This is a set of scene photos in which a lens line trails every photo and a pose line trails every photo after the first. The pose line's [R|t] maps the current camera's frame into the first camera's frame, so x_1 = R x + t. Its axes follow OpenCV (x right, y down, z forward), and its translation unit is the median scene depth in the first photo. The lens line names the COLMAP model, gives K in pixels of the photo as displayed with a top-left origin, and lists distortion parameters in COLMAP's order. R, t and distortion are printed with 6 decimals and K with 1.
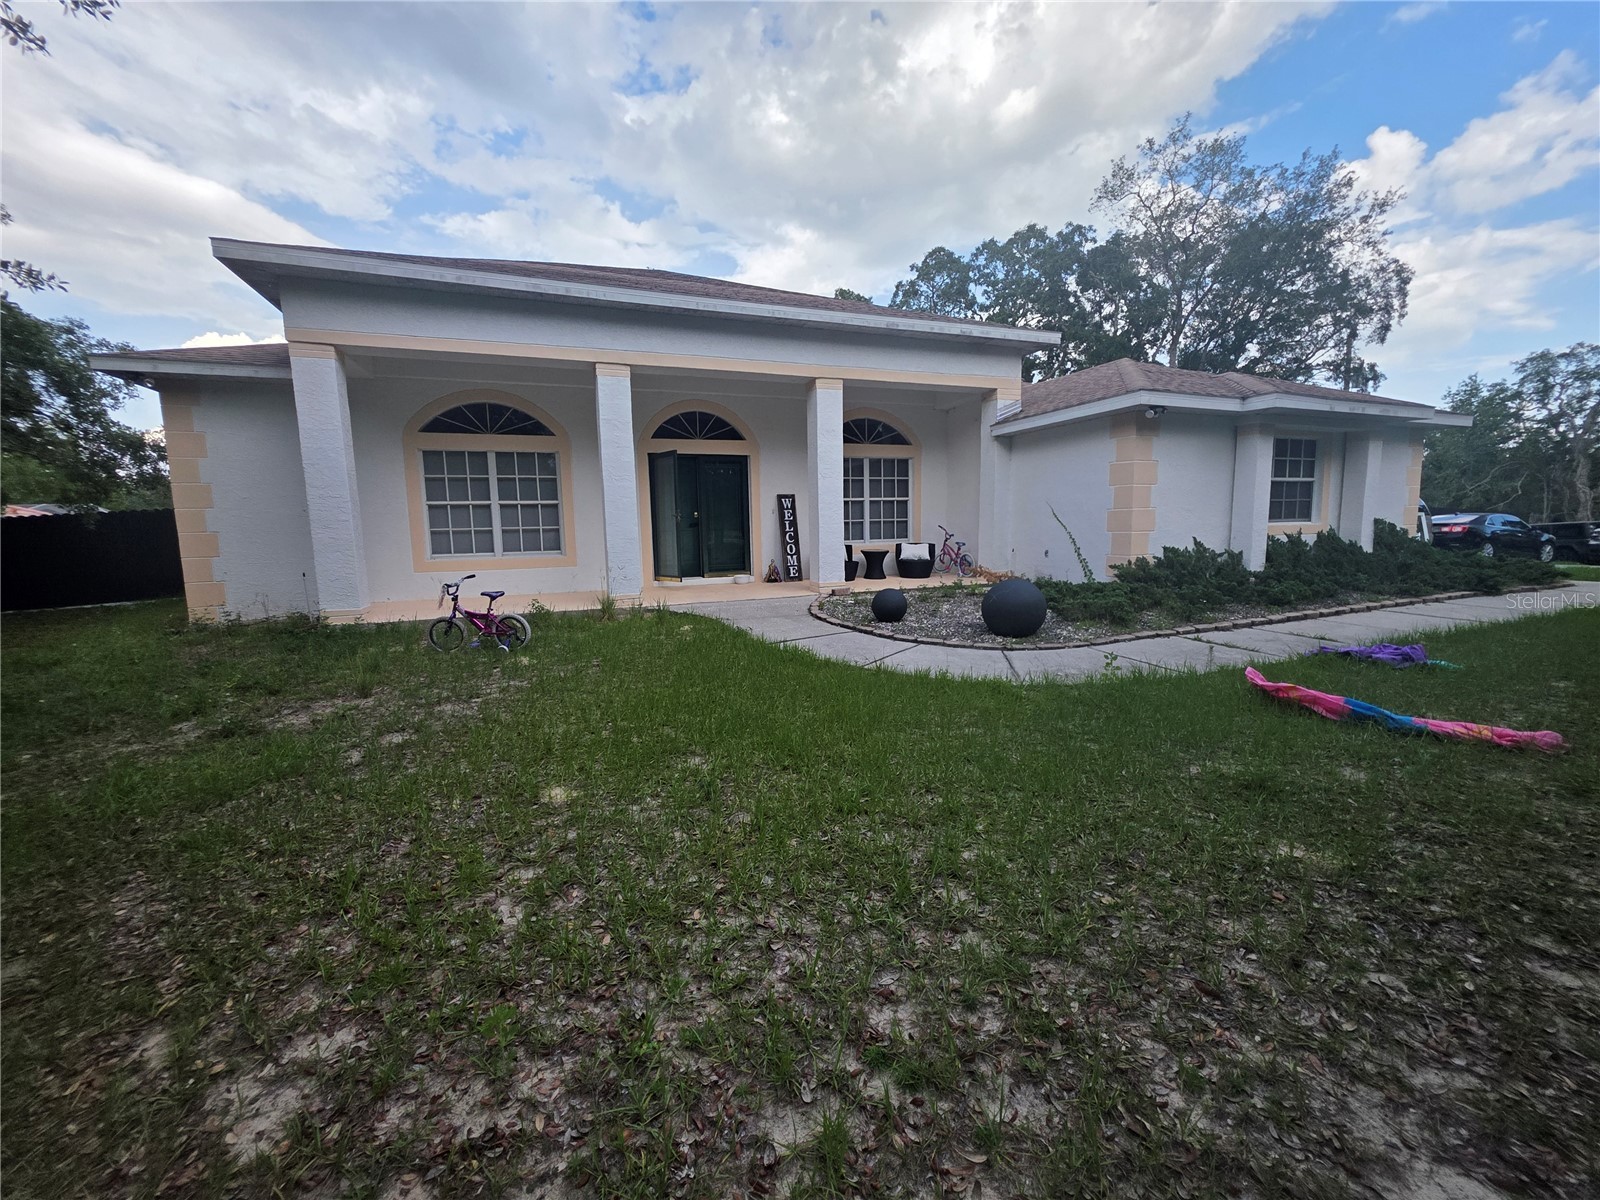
lens RADIAL K [[638.9, 0, 806.0], [0, 638.9, 599.7], [0, 0, 1]] dist [-0.000184, 0.000083]
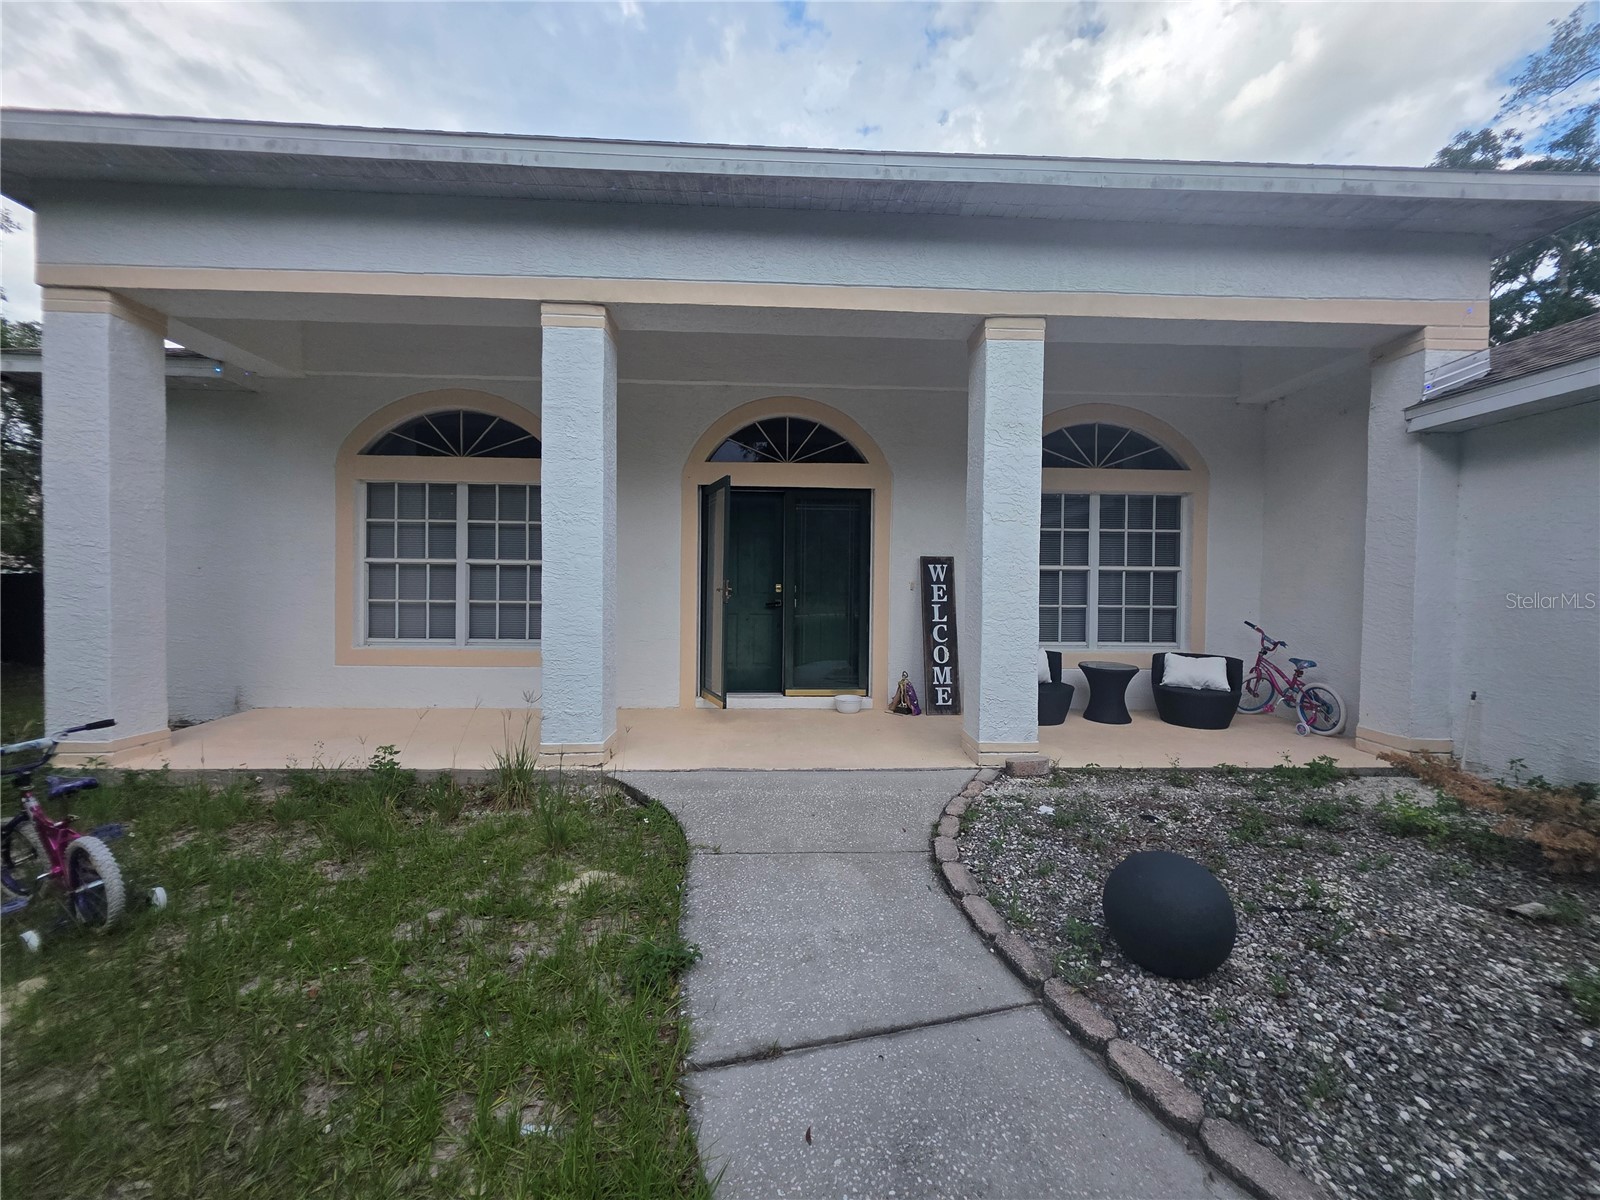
lens RADIAL K [[638.9, 0, 800.1], [0, 638.9, 600.5], [0, 0, 1]] dist [-0.000184, 0.000083]
pose [[0.943953, 0.036518, -0.328053, 0.040850], [-0.069099, 0.993702, -0.088212, -0.068702], [0.322766, 0.105936, 0.940532, 0.436911]]
